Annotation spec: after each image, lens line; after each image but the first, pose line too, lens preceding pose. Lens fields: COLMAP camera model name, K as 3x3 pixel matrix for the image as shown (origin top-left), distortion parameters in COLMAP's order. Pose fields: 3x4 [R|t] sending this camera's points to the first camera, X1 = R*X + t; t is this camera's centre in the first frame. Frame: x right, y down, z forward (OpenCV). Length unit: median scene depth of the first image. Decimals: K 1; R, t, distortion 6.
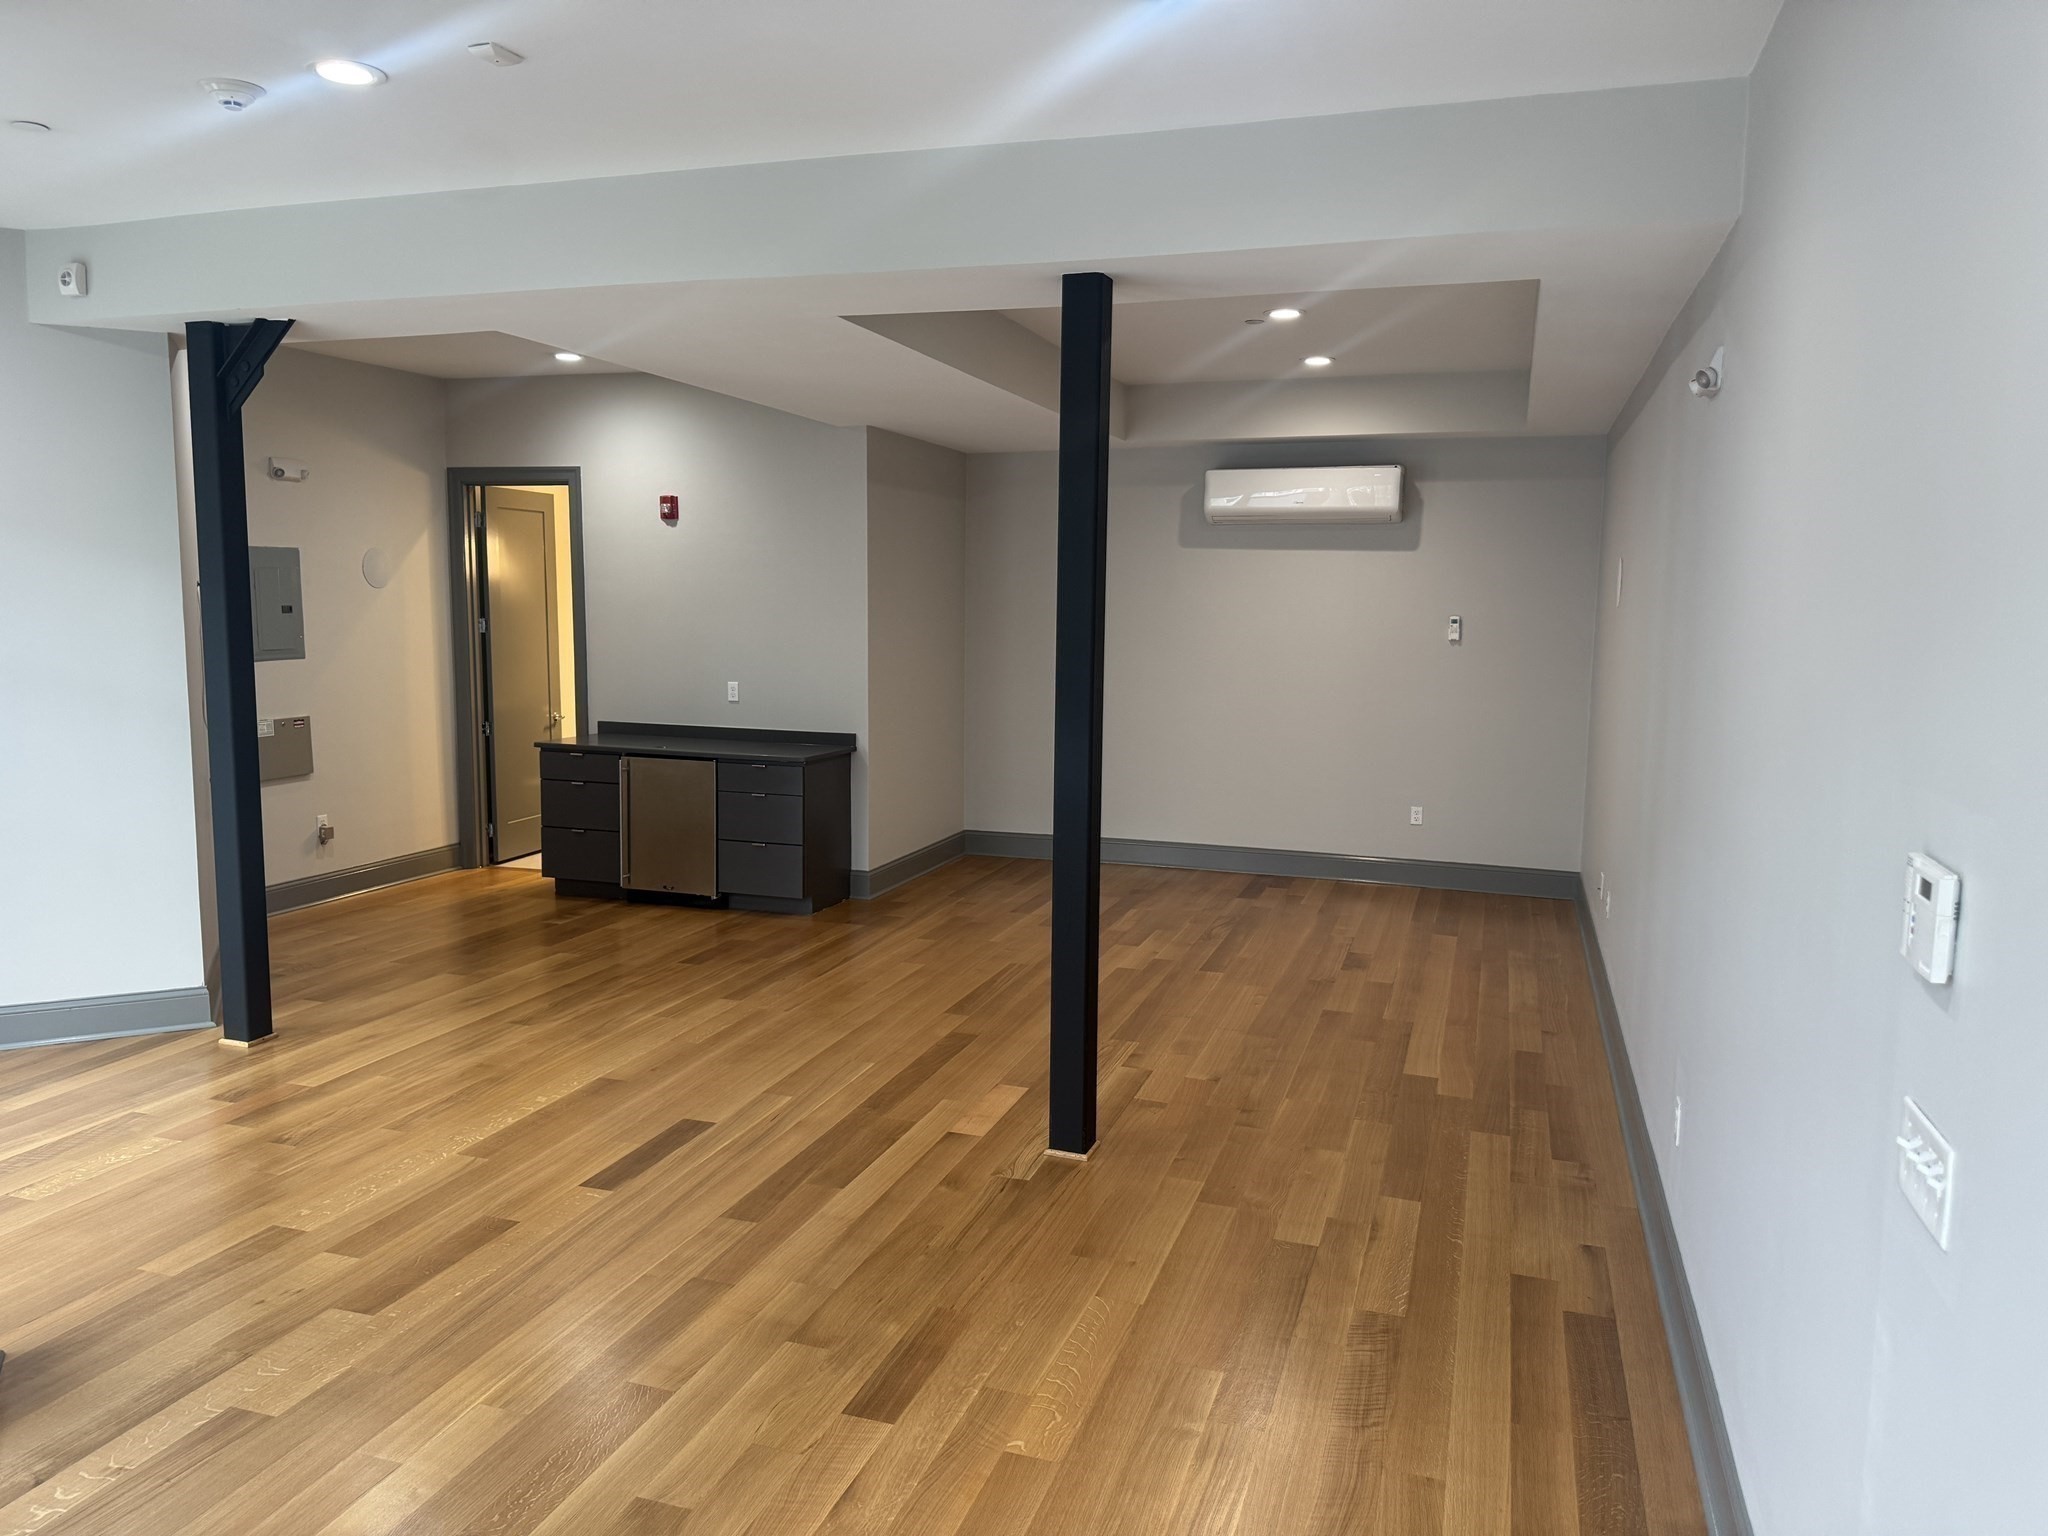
lens RADIAL K [[1447.3, 0, 1024.0], [0, 1447.3, 768.0], [0, 0, 1]] dist [0.077165, -0.085524]
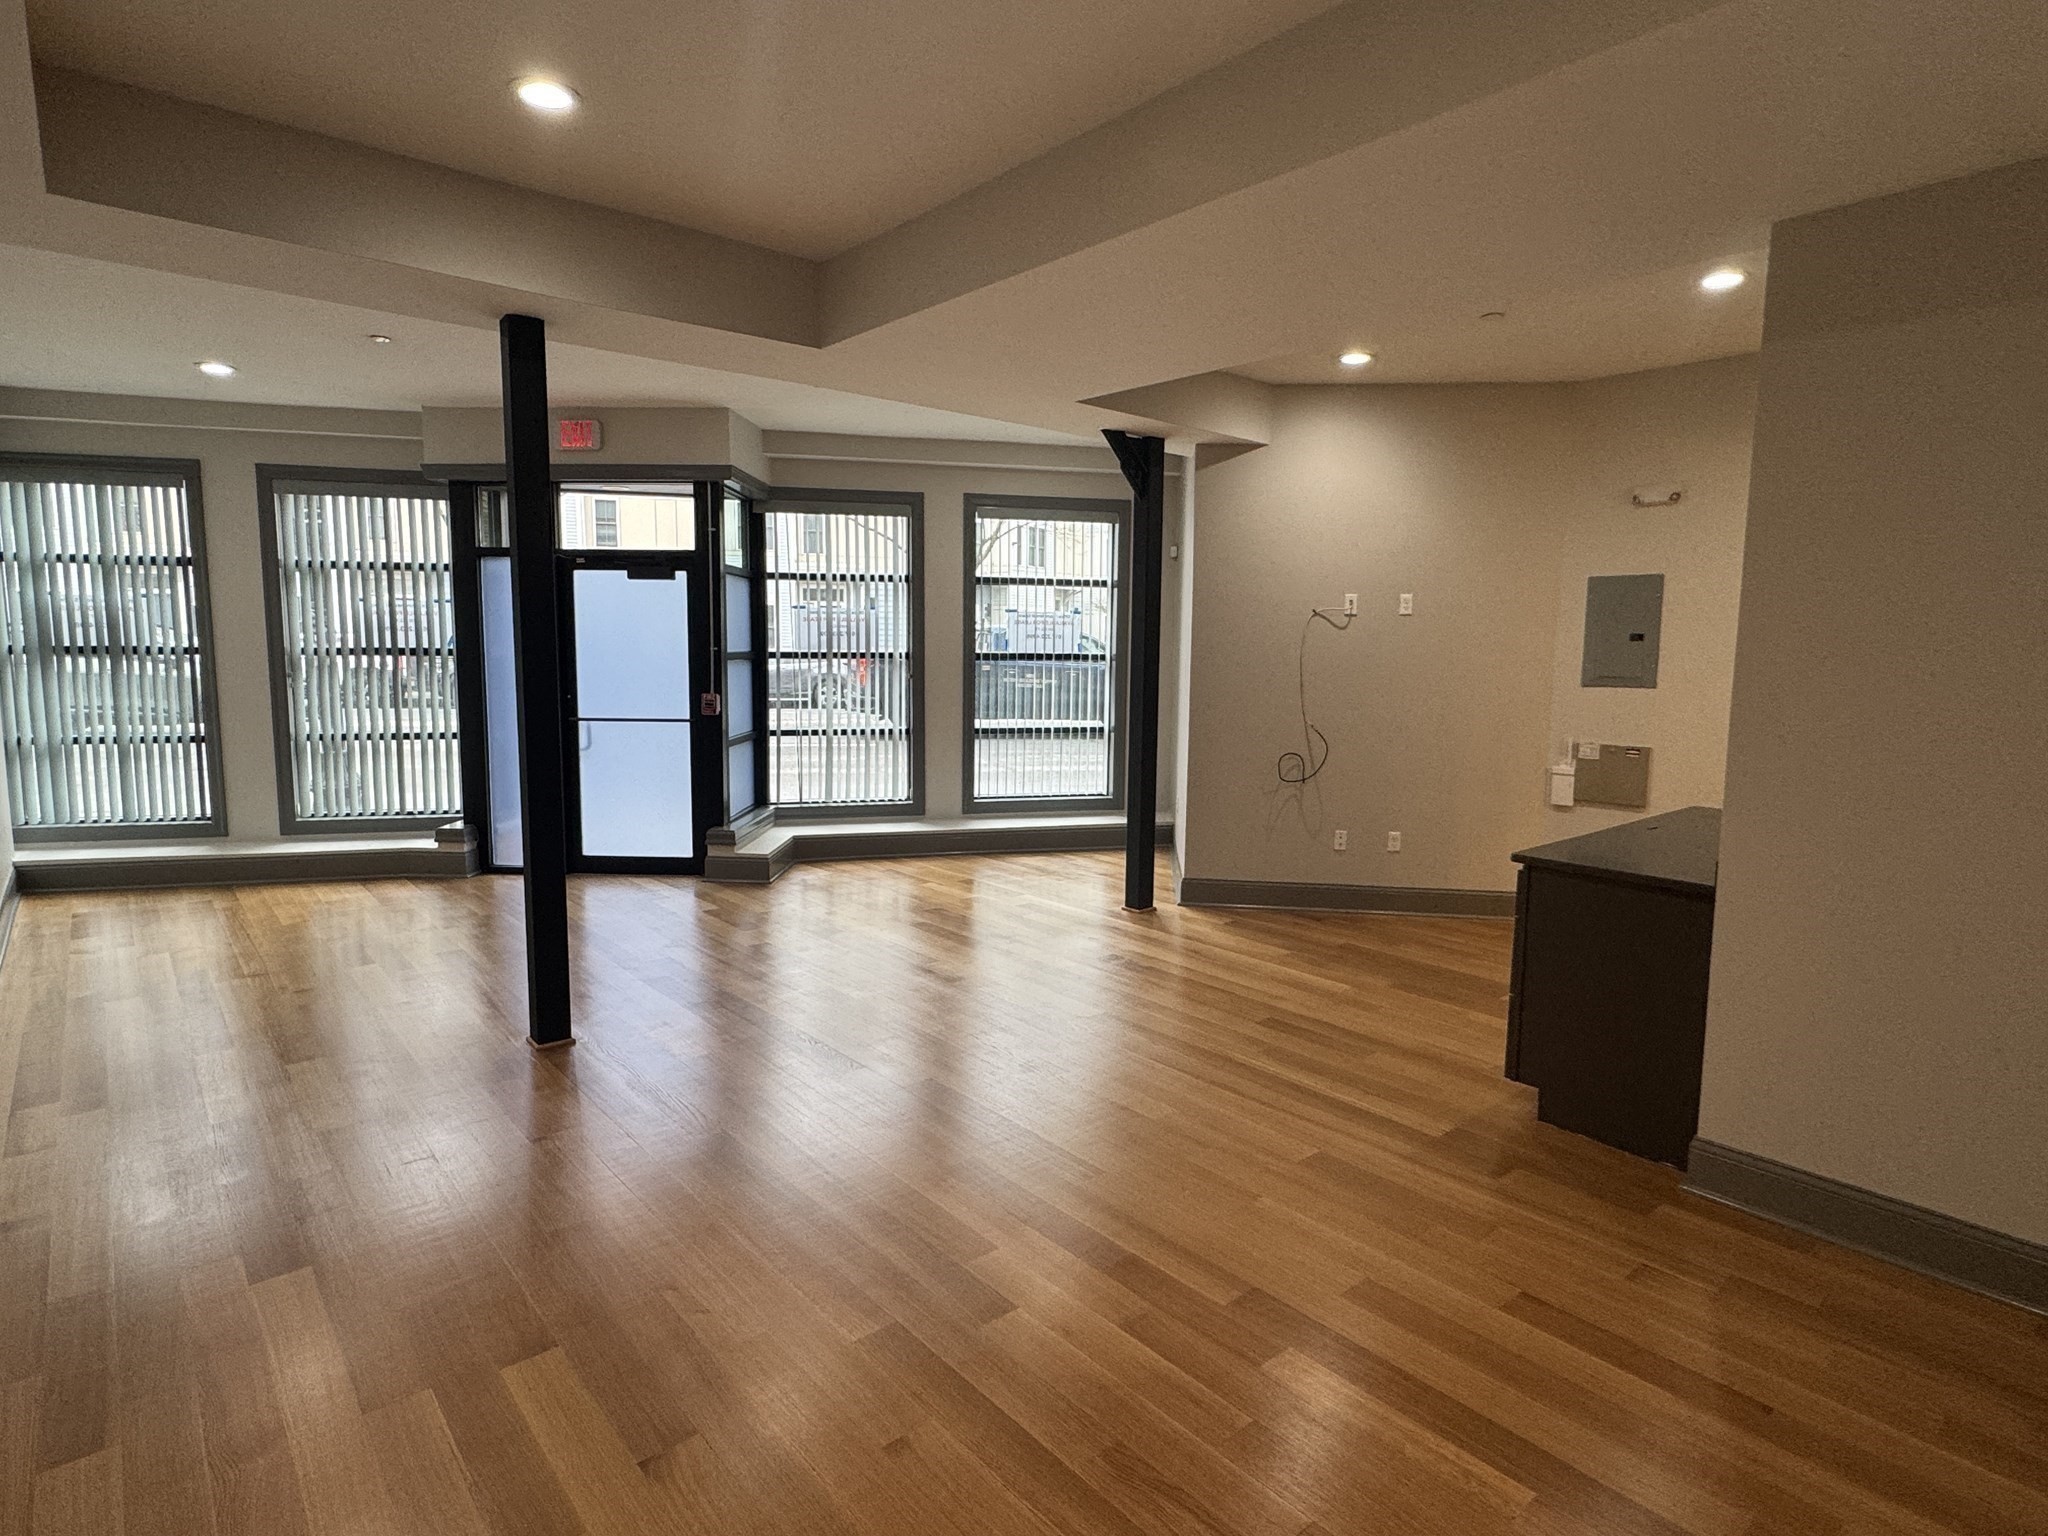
lens RADIAL K [[1087.3, 0, 1024.0], [0, 1087.3, 768.0], [0, 0, 1]] dist [-0.004726, -0.000565]
pose [[-0.518802, 0.079247, -0.851214, 0.507834], [-0.118543, 0.979407, 0.163432, -0.136614], [0.846636, 0.185695, -0.498724, 1.524411]]
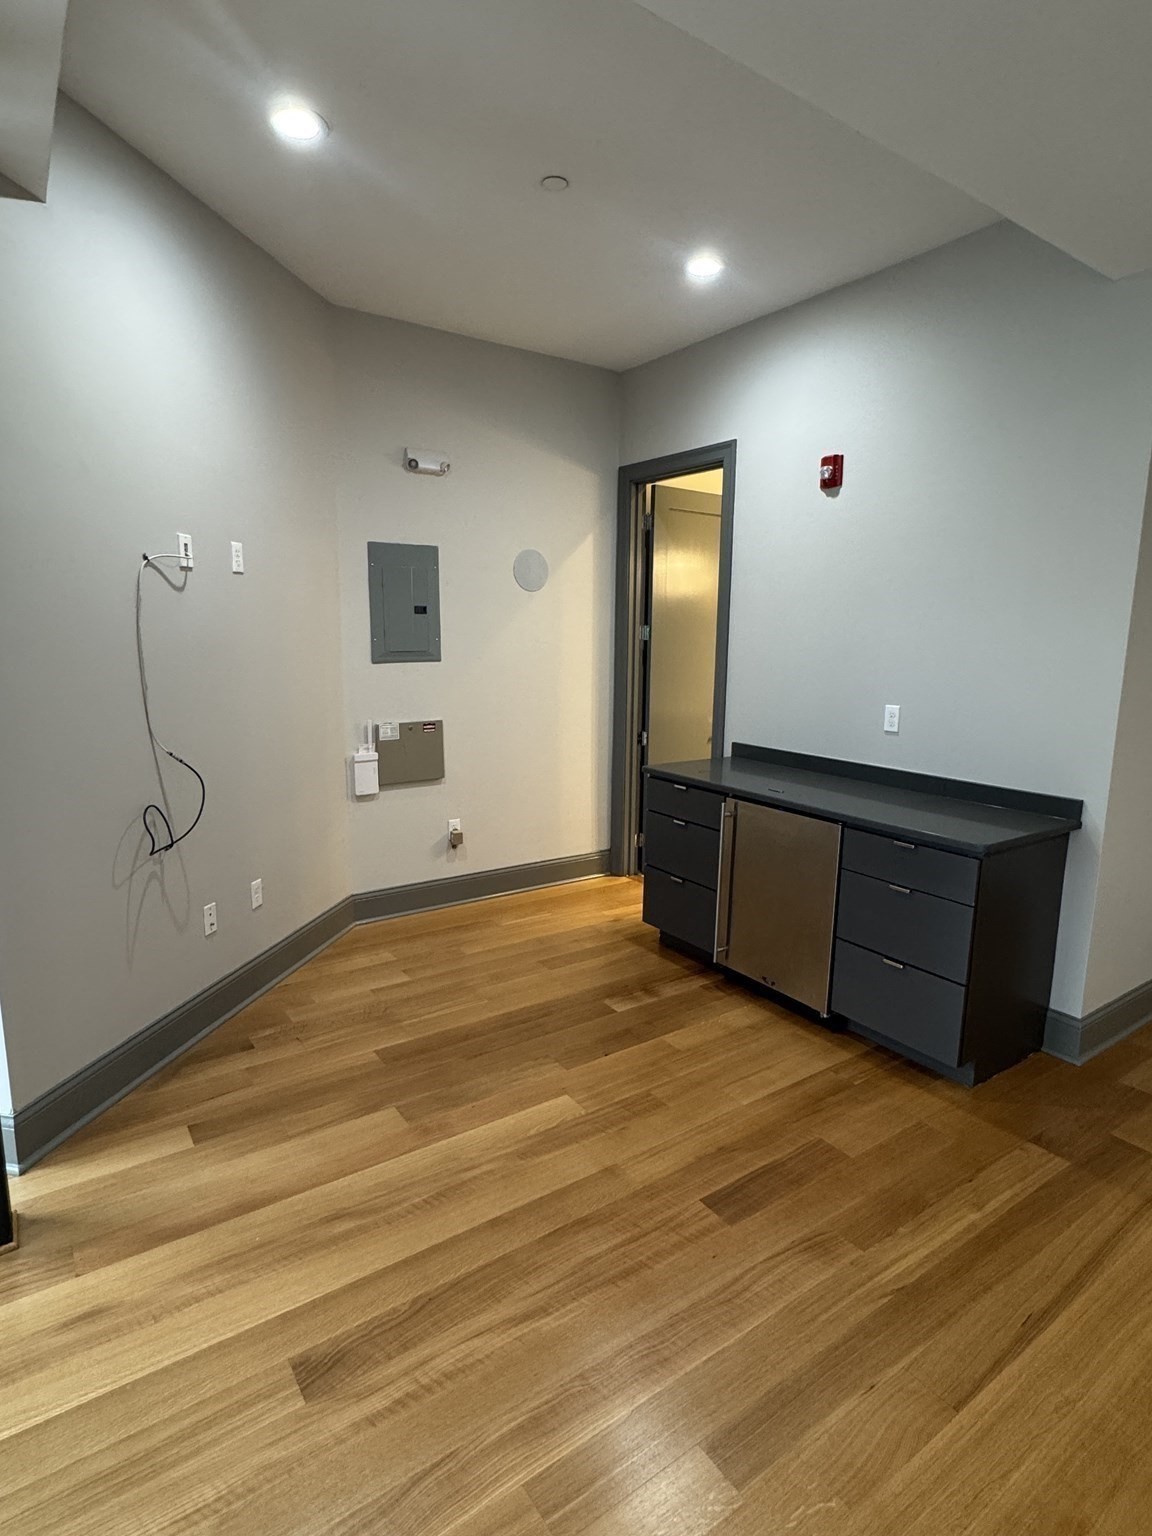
lens RADIAL K [[815.5, 0, 576.0], [0, 815.5, 768.0], [0, 0, 1]] dist [-0.004726, -0.000565]
pose [[0.801104, 0.097269, -0.590568, -0.135618], [-0.071104, 0.995185, 0.067458, -0.070896], [0.594286, -0.012049, 0.804163, 0.926631]]
